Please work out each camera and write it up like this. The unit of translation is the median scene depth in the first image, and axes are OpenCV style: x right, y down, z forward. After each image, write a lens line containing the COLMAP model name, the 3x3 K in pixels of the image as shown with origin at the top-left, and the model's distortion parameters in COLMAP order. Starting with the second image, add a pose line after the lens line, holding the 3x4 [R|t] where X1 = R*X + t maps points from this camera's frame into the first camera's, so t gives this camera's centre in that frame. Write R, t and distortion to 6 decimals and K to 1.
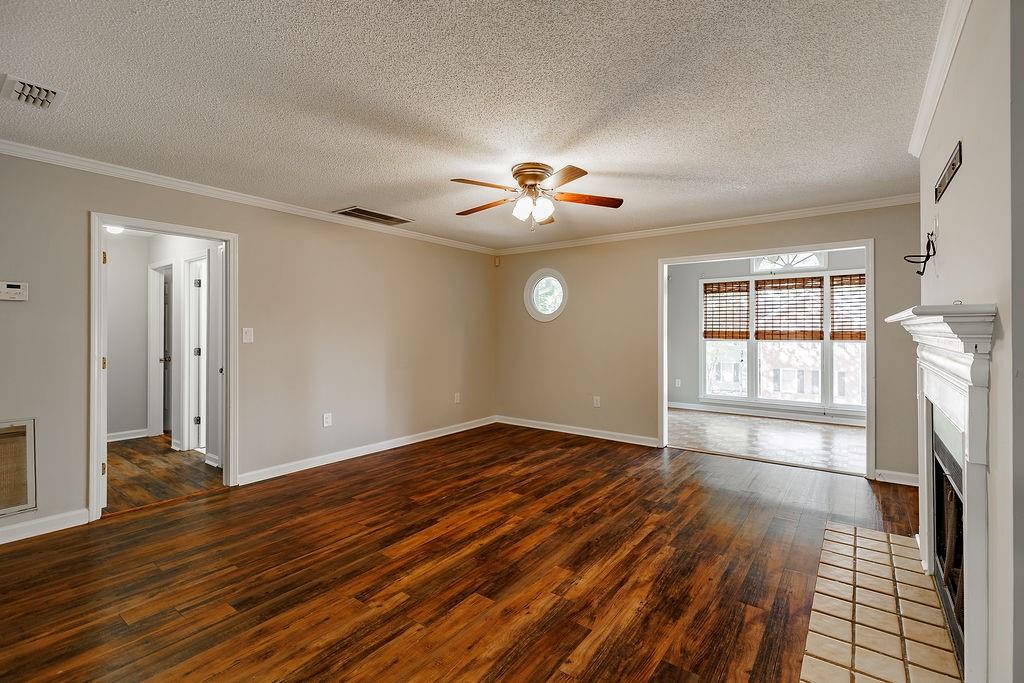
lens RADIAL K [[454.8, 0, 541.4], [0, 454.8, 323.4], [0, 0, 1]] dist [0.000422, 0.000406]
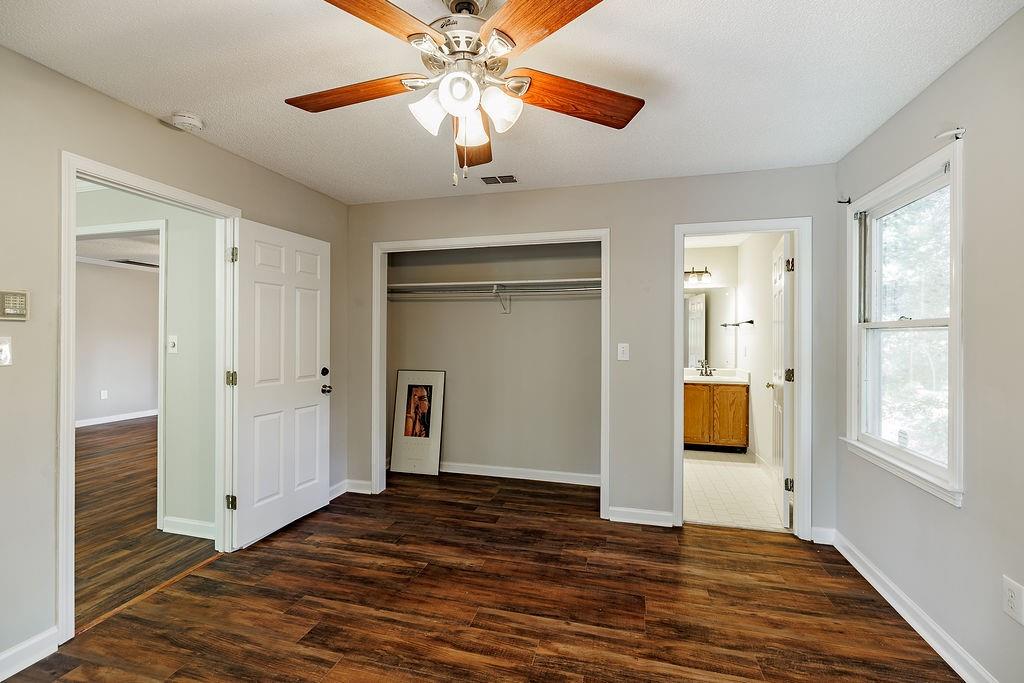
lens RADIAL K [[438.4, 0, 522.2], [0, 438.4, 336.0], [0, 0, 1]] dist [0.001679, -0.002304]
pose [[0.936027, 0.009815, 0.351793, 0.437864], [-0.014094, 0.999855, 0.009602, -0.024441], [-0.351647, -0.013946, 0.936029, -1.174886]]
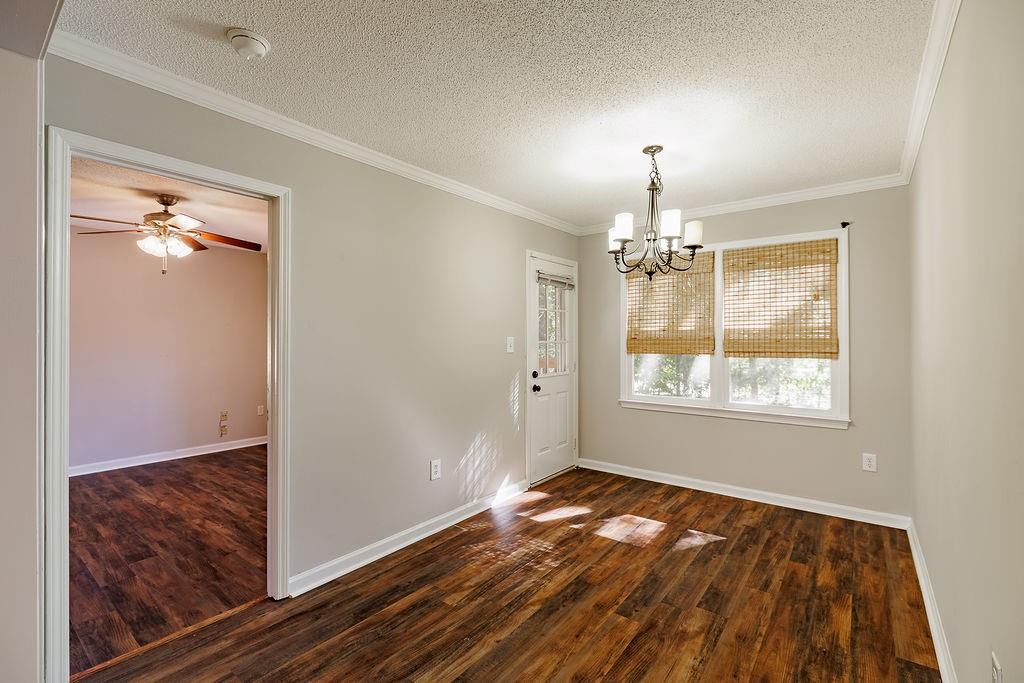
lens RADIAL K [[438.4, 0, 508.1], [0, 438.4, 342.2], [0, 0, 1]] dist [0.001679, -0.002304]
pose [[-0.998860, 0.001750, 0.047701, -0.335230], [0.001049, 0.999891, -0.014715, 0.002817], [-0.047721, -0.014648, -0.998753, 0.271433]]
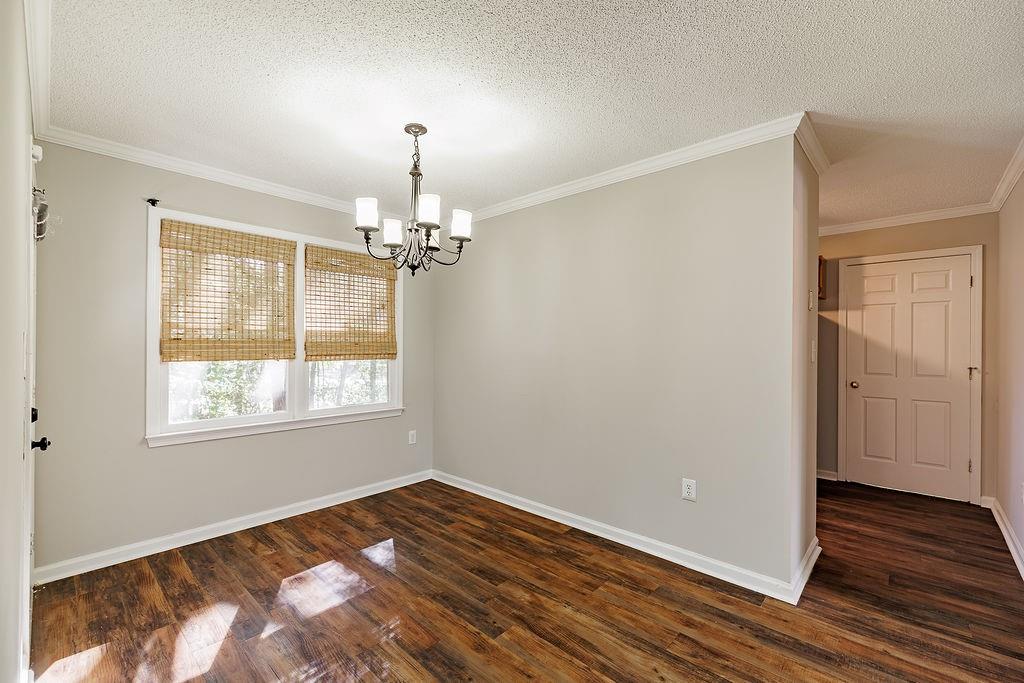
lens RADIAL K [[438.4, 0, 508.1], [0, 438.4, 347.1], [0, 0, 1]] dist [0.001679, -0.002304]
pose [[-0.141316, 0.003675, -0.989958, 0.130660], [0.015284, 0.999882, 0.001530, -0.002673], [0.989846, -0.014914, -0.141356, -0.288647]]
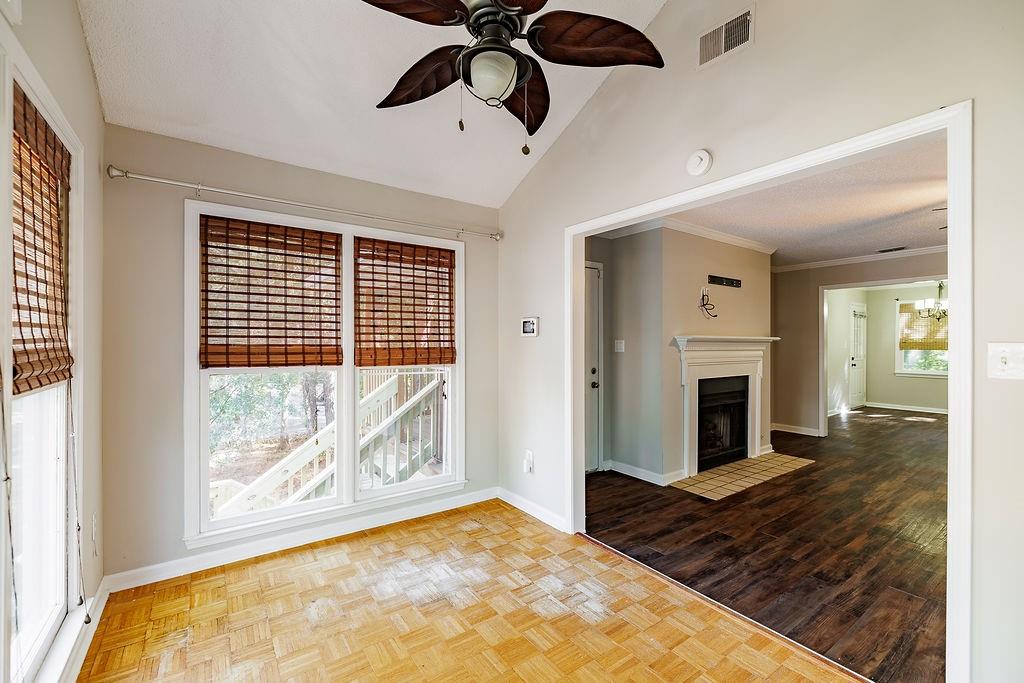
lens RADIAL K [[438.4, 0, 511.0], [0, 438.4, 341.6], [0, 0, 1]] dist [0.001679, -0.002304]
pose [[-0.945493, -0.002240, 0.325634, 0.735450], [-0.007567, 0.999857, -0.015093, 0.028295], [-0.325554, -0.016734, -0.945376, 2.204728]]
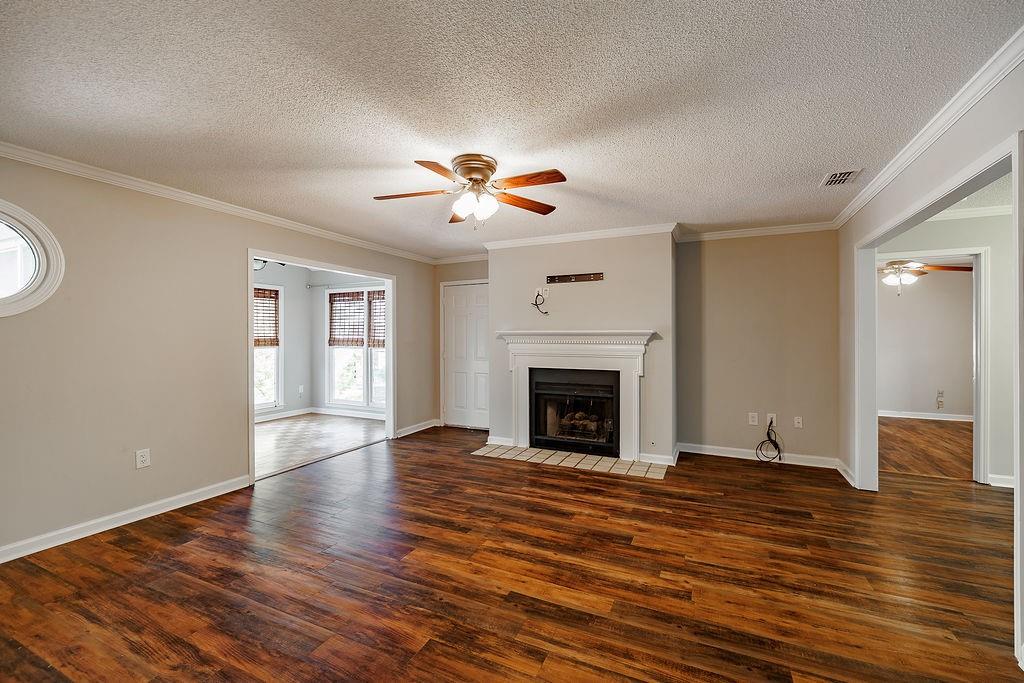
lens RADIAL K [[428.1, 0, 511.4], [0, 428.1, 337.6], [0, 0, 1]] dist [0.002827, -0.000894]
pose [[-0.171253, -0.001182, 0.985226, -0.883028], [-0.013980, 0.999902, -0.001230, 0.014089], [-0.985128, -0.013984, -0.171253, 1.074841]]
